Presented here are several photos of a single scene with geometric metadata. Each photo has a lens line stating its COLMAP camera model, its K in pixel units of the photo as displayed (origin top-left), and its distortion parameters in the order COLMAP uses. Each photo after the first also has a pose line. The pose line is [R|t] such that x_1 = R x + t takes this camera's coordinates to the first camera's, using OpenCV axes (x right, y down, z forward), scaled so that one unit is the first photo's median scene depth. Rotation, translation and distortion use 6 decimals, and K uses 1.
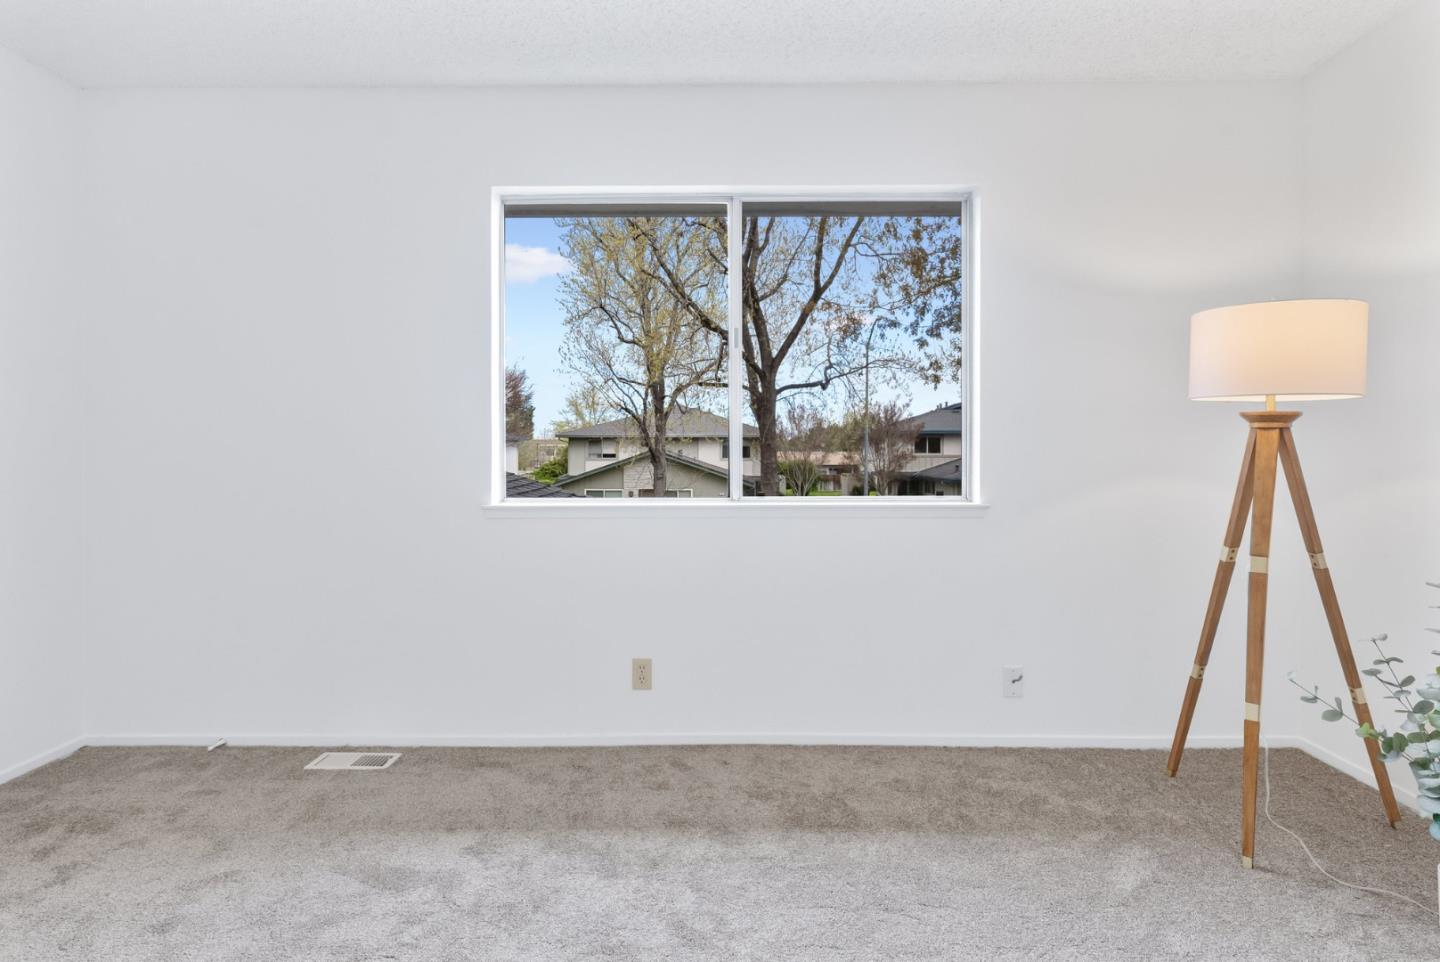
lens RADIAL K [[726.7, 0, 735.7], [0, 726.7, 457.9], [0, 0, 1]] dist [0.000346, 0.002671]
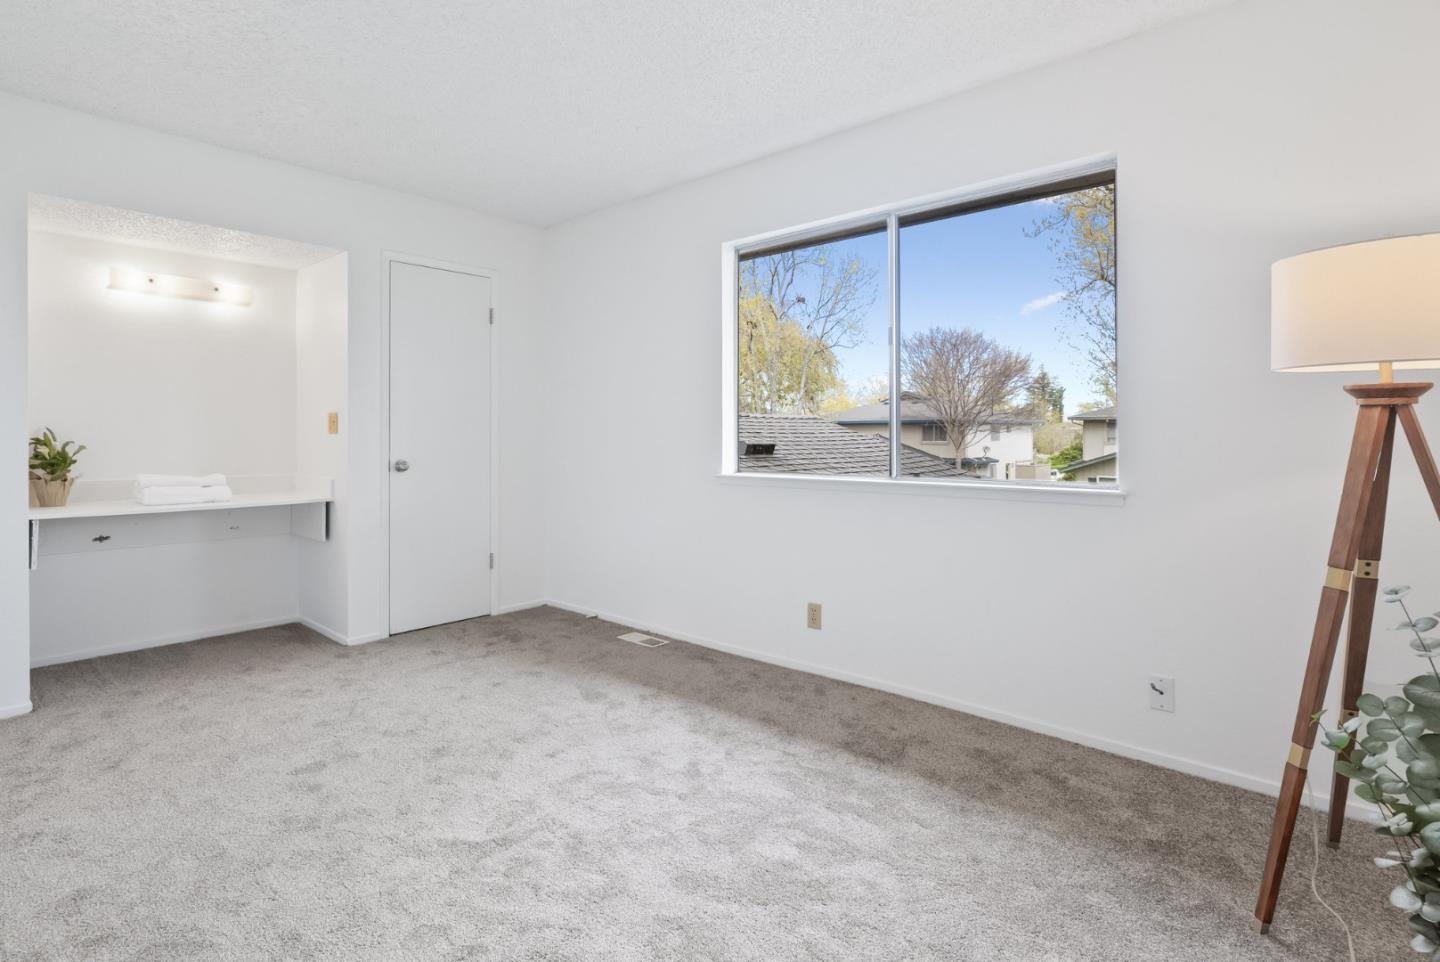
lens RADIAL K [[726.7, 0, 729.9], [0, 726.7, 434.5], [0, 0, 1]] dist [0.000346, 0.002671]
pose [[0.755180, -0.000591, -0.655517, 0.660333], [-0.005598, 0.999957, -0.007351, -0.000446], [0.655494, 0.009221, 0.755144, -0.031646]]
